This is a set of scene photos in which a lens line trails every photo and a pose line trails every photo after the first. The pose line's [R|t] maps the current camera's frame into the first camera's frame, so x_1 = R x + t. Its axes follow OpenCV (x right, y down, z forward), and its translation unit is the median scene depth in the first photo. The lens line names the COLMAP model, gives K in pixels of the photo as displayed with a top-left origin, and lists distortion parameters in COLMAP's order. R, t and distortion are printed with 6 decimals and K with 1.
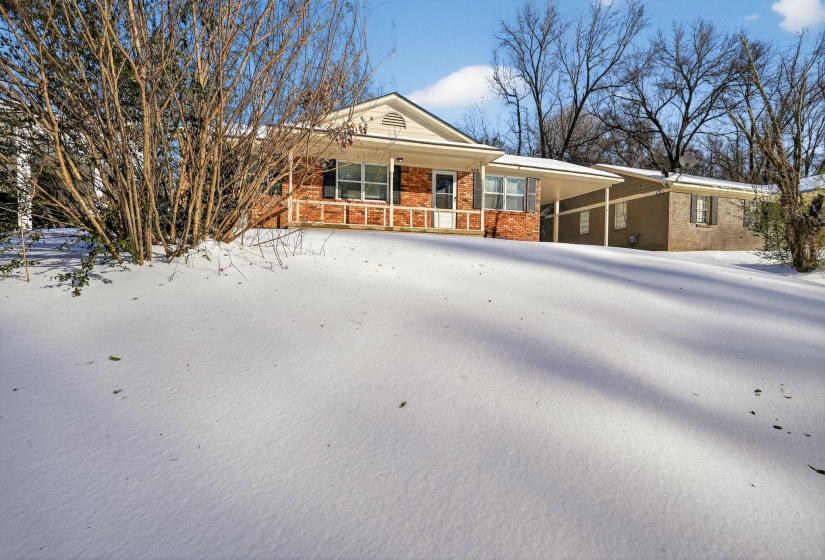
lens RADIAL K [[376.2, 0, 411.3], [0, 376.2, 270.2], [0, 0, 1]] dist [-0.013058, 0.000581]
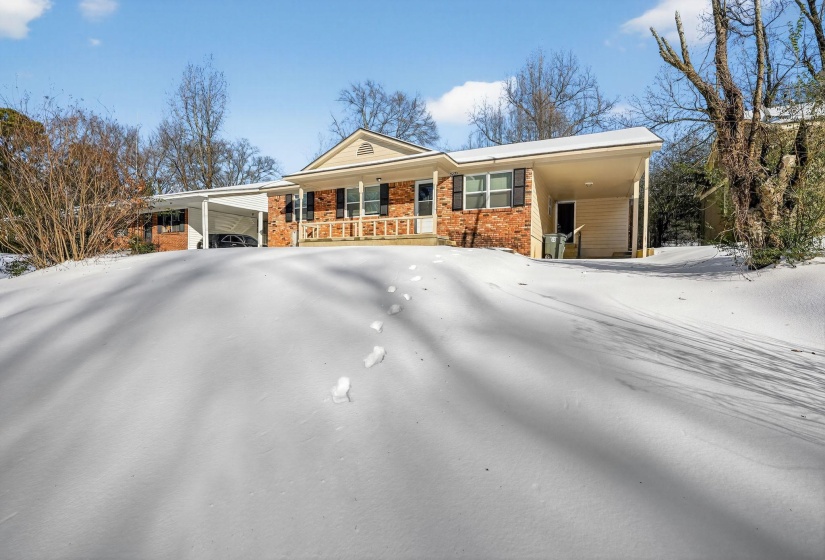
lens RADIAL K [[376.2, 0, 411.3], [0, 376.2, 270.2], [0, 0, 1]] dist [-0.013058, 0.000581]
pose [[0.742245, -0.011384, -0.670032, 0.753242], [0.004317, 0.999916, -0.012206, 0.007227], [0.670115, 0.006167, 0.742232, 0.168912]]
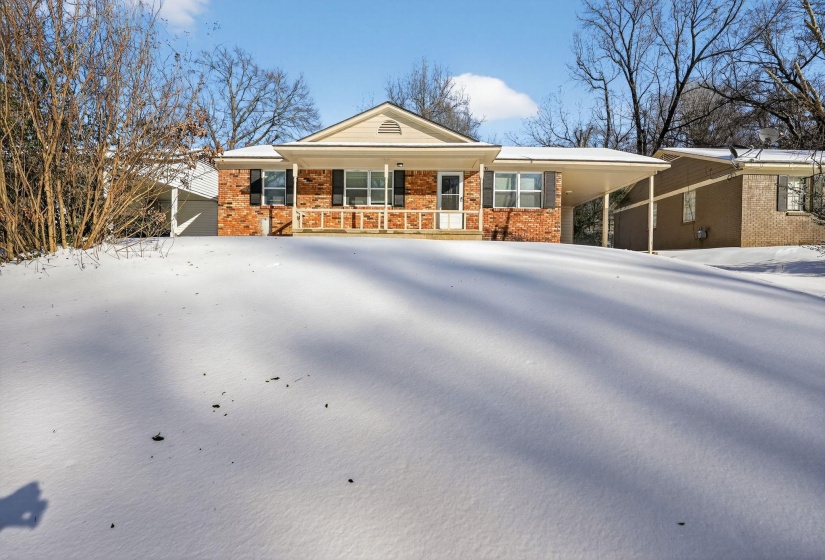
lens RADIAL K [[376.2, 0, 411.3], [0, 376.2, 270.2], [0, 0, 1]] dist [-0.013058, 0.000581]
pose [[0.957959, -0.003971, -0.286878, 0.266211], [0.002194, 0.999976, -0.006514, 0.003592], [0.286897, 0.005611, 0.957945, 0.014010]]
